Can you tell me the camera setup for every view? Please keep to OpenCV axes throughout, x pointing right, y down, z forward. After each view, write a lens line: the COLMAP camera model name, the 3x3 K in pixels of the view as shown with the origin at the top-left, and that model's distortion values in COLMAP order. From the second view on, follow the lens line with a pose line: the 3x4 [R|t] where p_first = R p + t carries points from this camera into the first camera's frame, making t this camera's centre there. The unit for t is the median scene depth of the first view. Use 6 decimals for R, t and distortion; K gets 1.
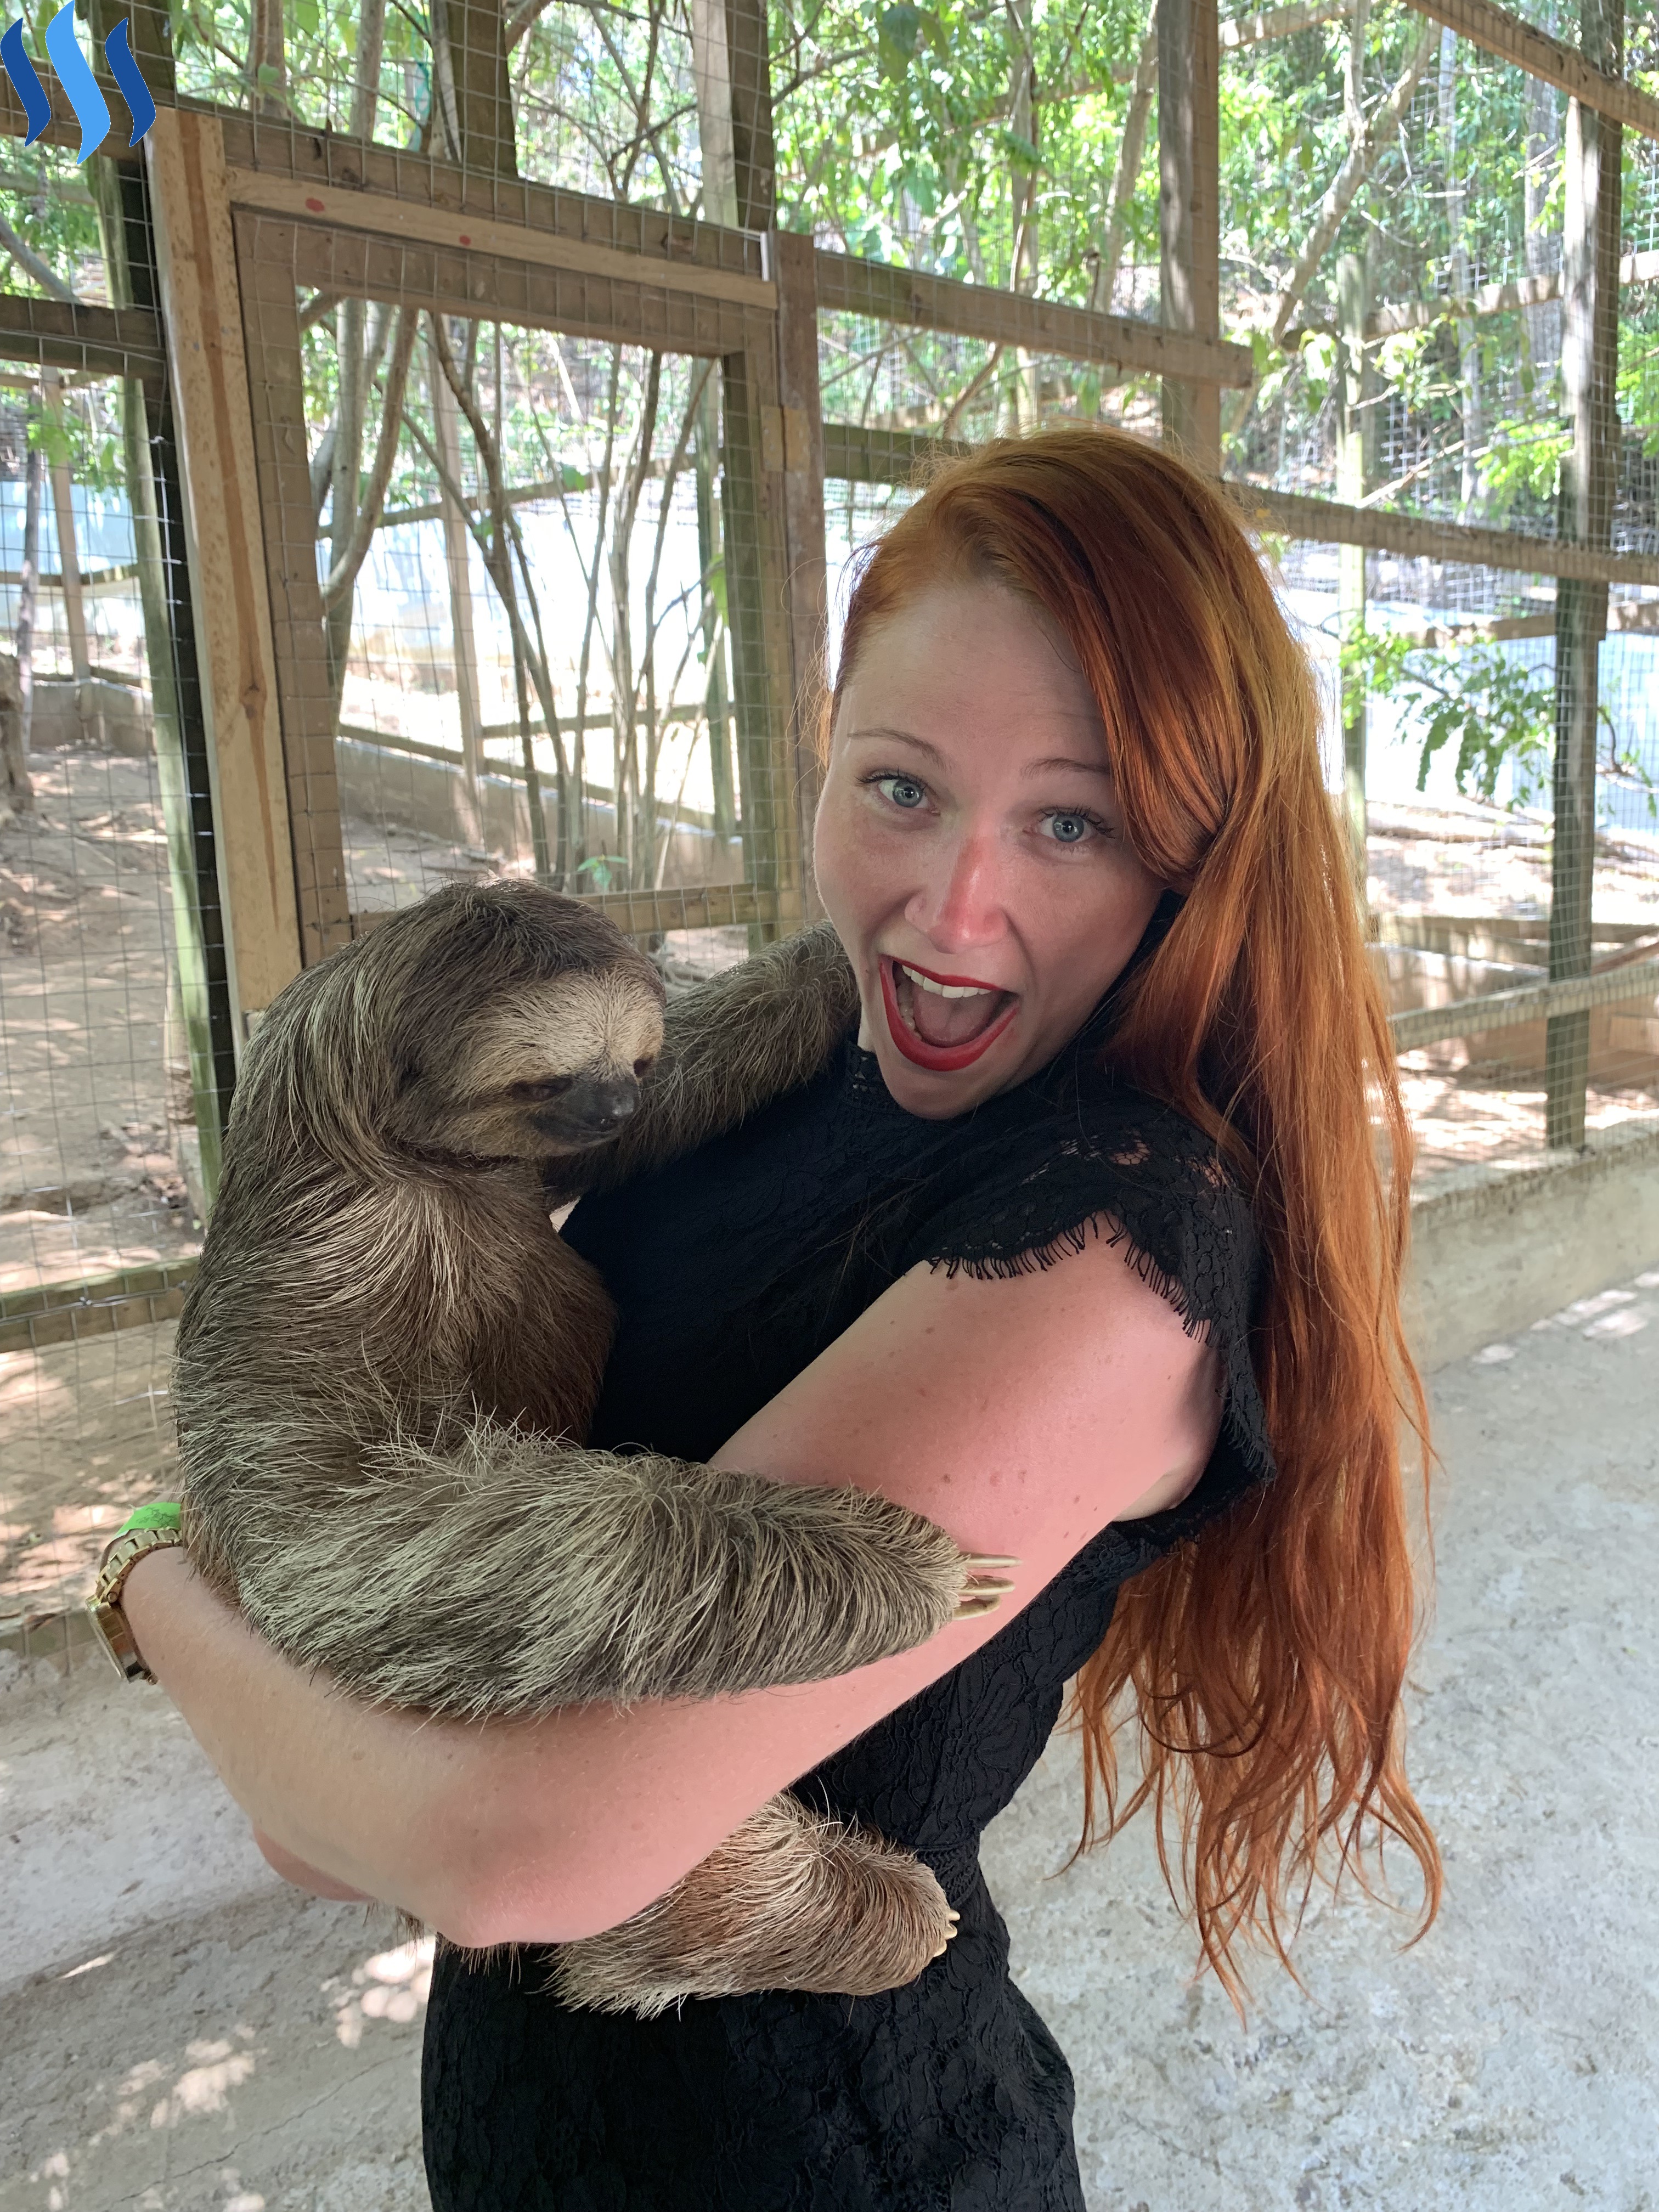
lens RADIAL K [[1691.4, 0, 822.6], [0, 1691.4, 1102.3], [0, 0, 1]] dist [-0.003636, -0.003123]
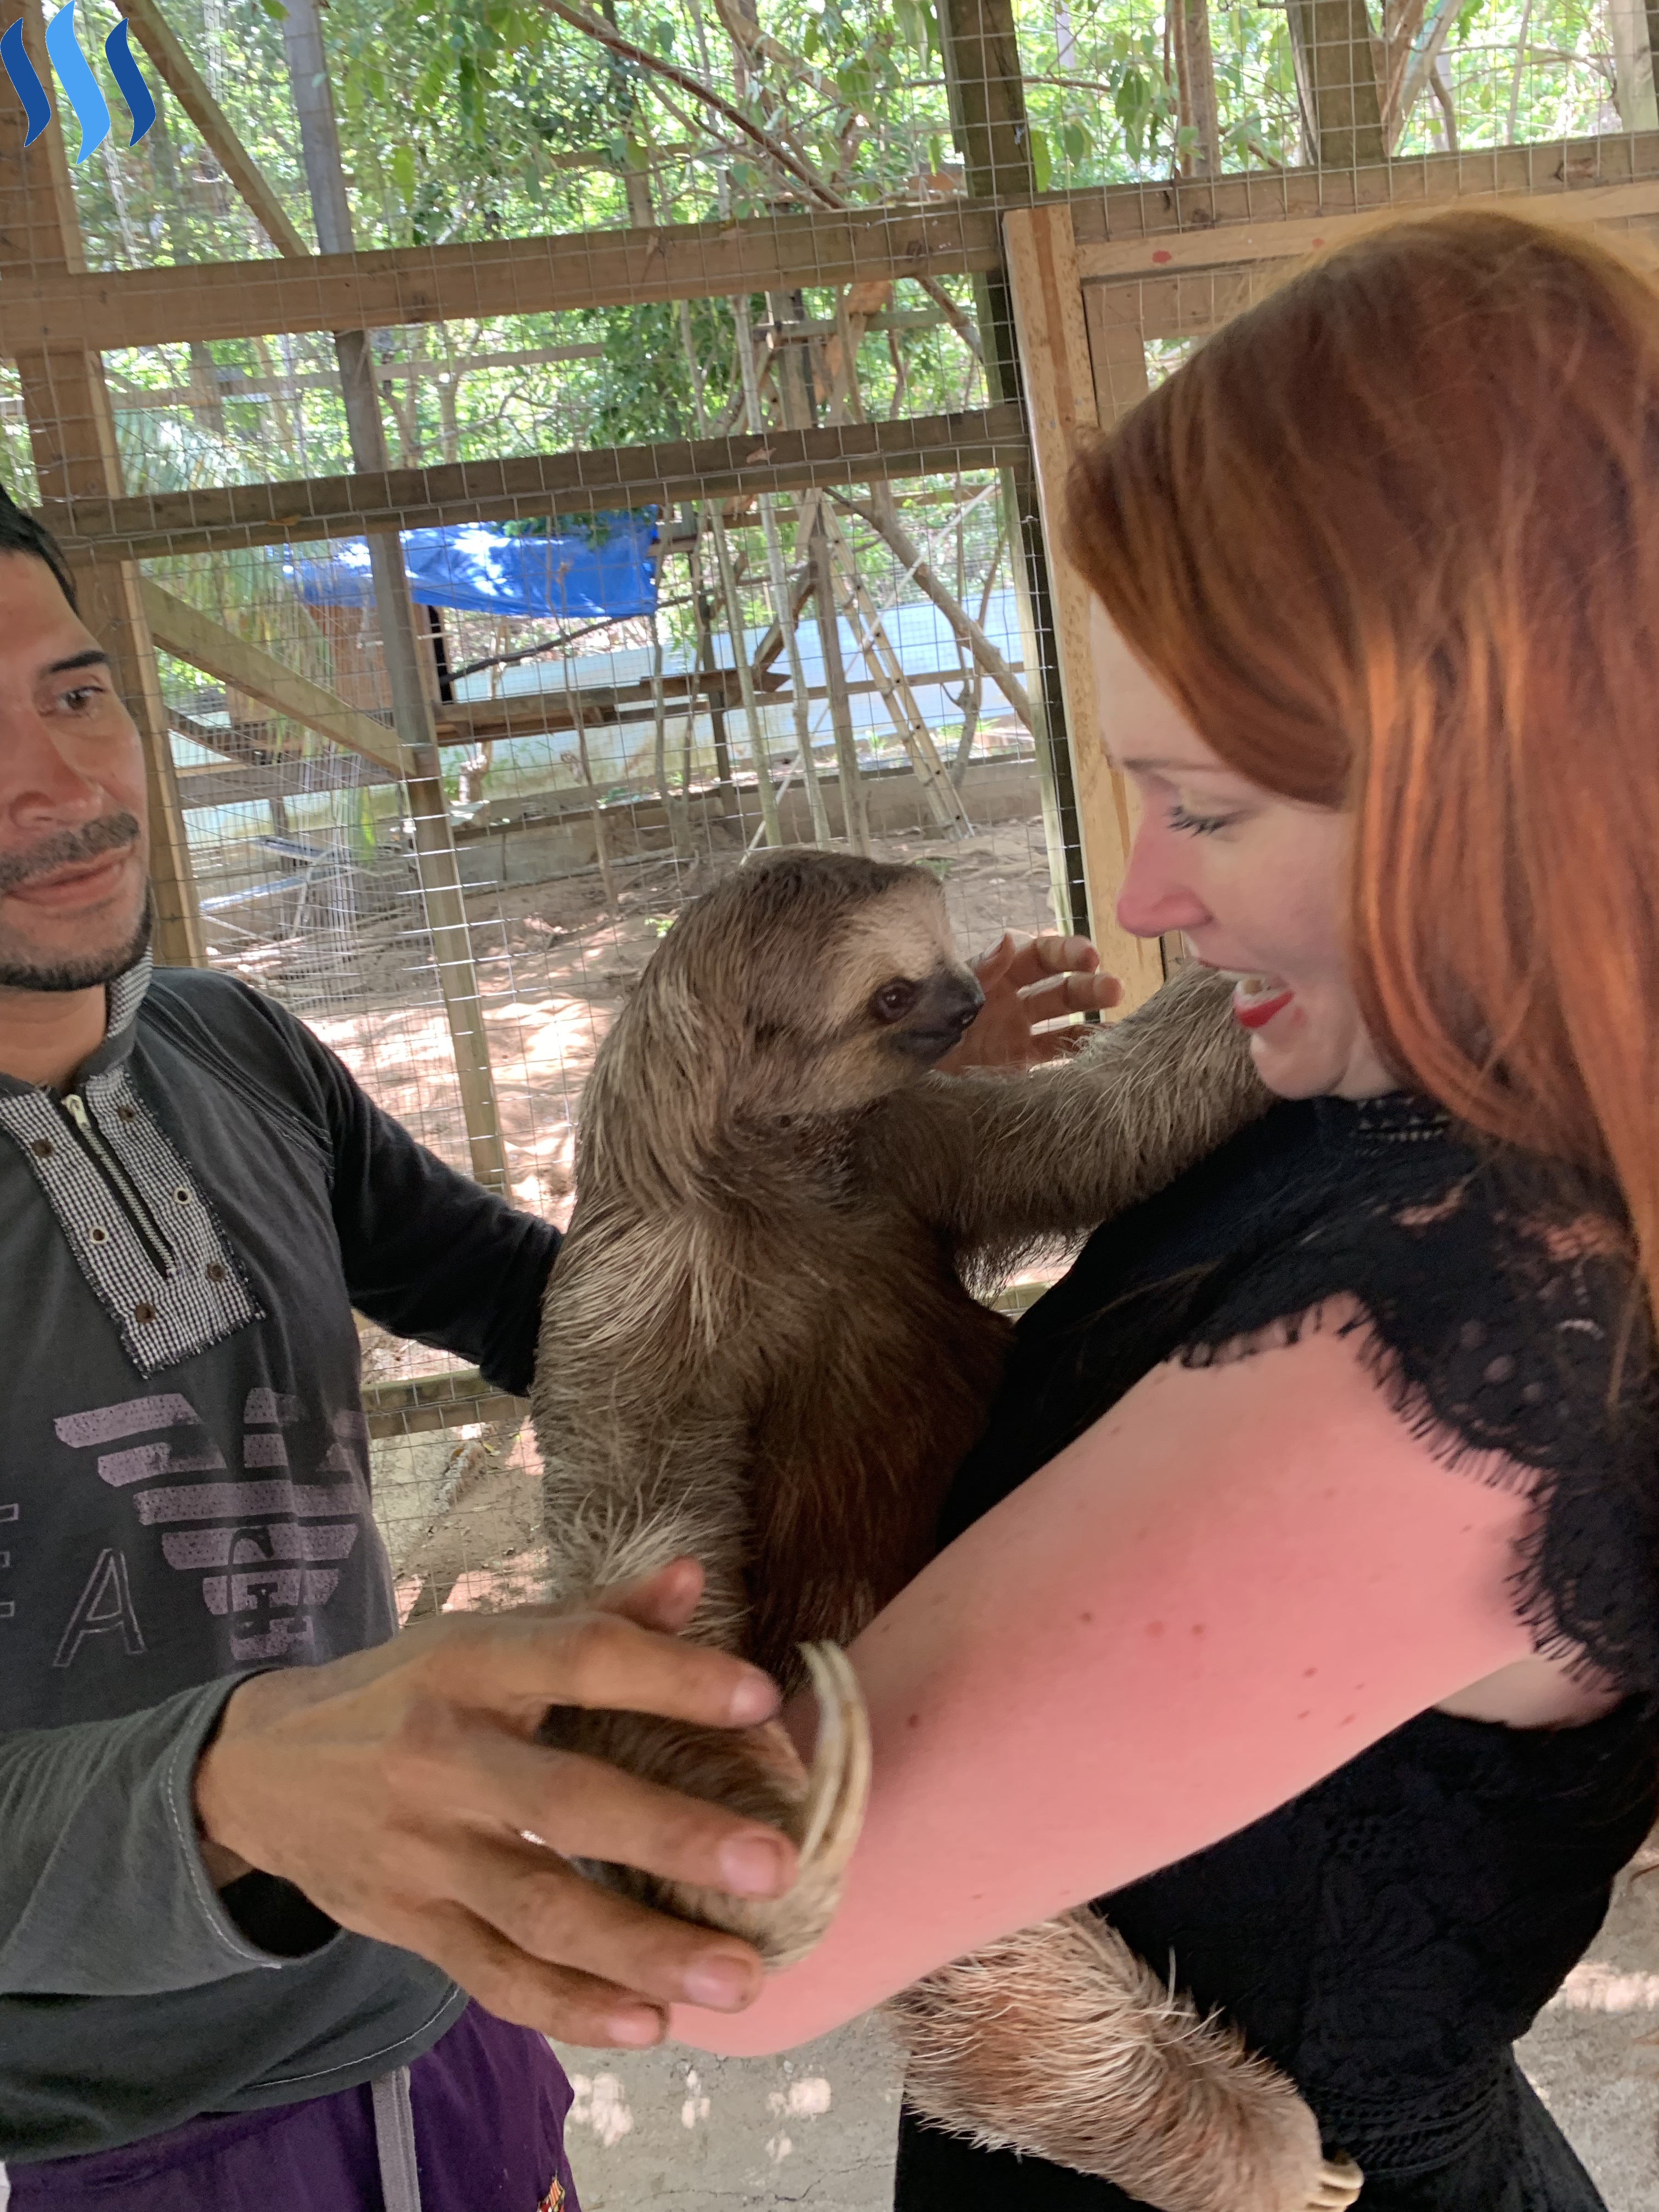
lens RADIAL K [[1653.6, 0, 829.5], [0, 1653.6, 1106.0], [0, 0, 1]] dist [-0.000649, -0.005536]
pose [[0.807717, -0.015917, -0.589355, 0.121083], [0.006170, 0.999809, -0.018545, -0.000930], [0.589538, 0.011343, 0.807661, 0.083807]]
